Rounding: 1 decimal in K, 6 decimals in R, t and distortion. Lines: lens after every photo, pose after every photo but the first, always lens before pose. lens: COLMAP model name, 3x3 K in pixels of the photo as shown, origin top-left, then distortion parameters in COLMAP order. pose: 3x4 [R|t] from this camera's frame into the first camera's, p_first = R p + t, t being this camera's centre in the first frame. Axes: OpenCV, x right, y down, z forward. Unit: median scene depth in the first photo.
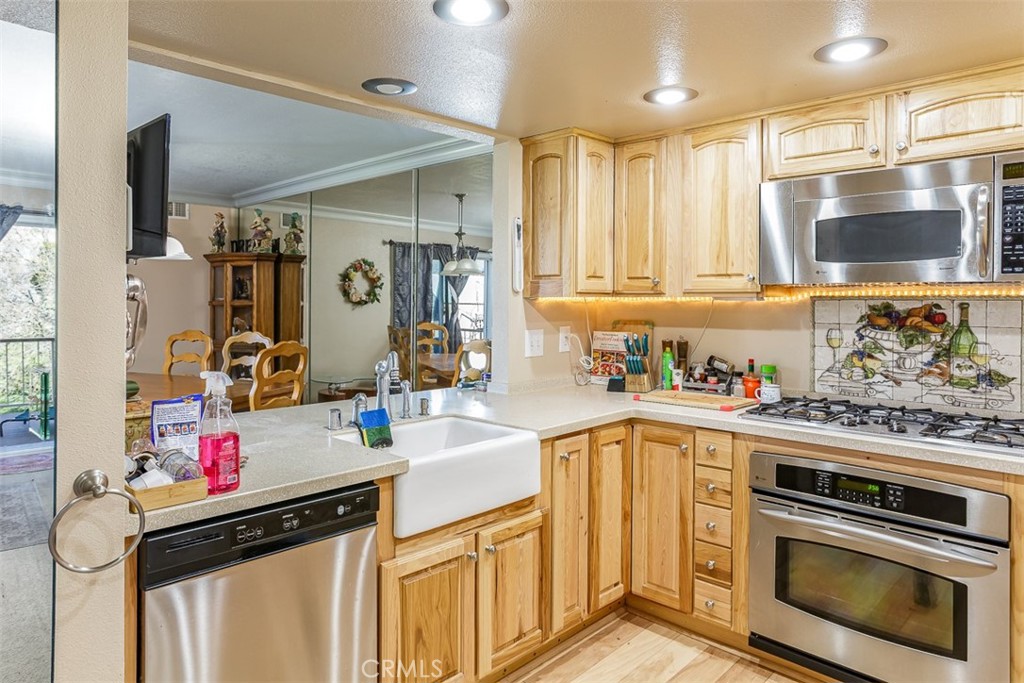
lens RADIAL K [[644.7, 0, 512.9], [0, 644.7, 298.0], [0, 0, 1]] dist [-0.045600, 0.045536]
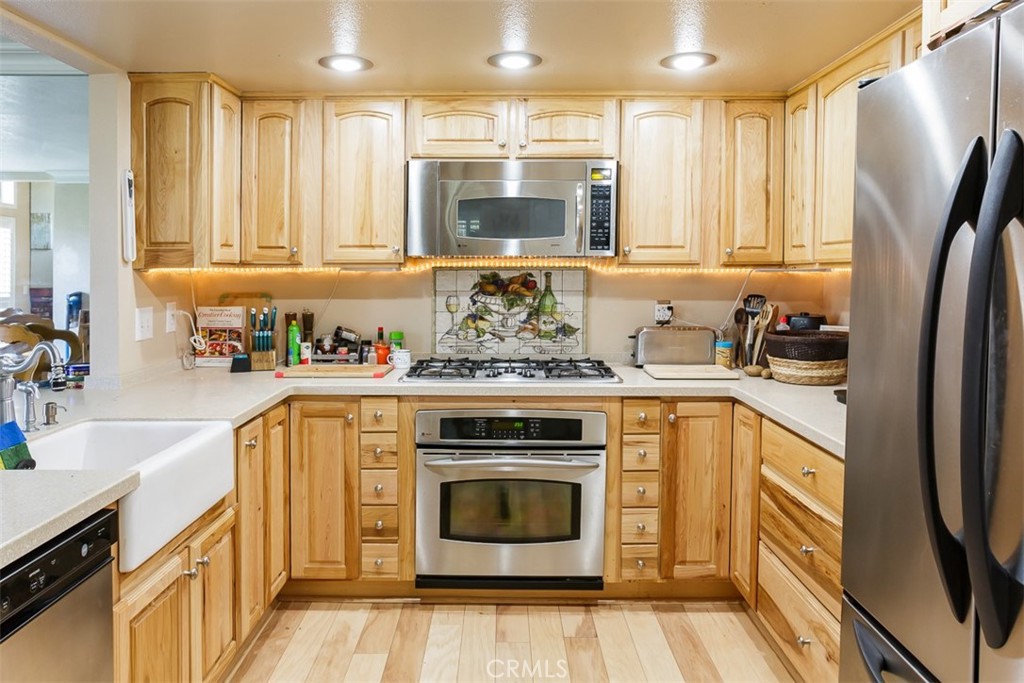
lens RADIAL K [[692.4, 0, 508.8], [0, 692.4, 292.1], [0, 0, 1]] dist [-0.054340, 0.056749]
pose [[0.729560, -0.024985, 0.683461, -0.271819], [0.000921, 0.999367, 0.035550, -0.001614], [-0.683917, -0.025306, 0.729121, 0.044525]]
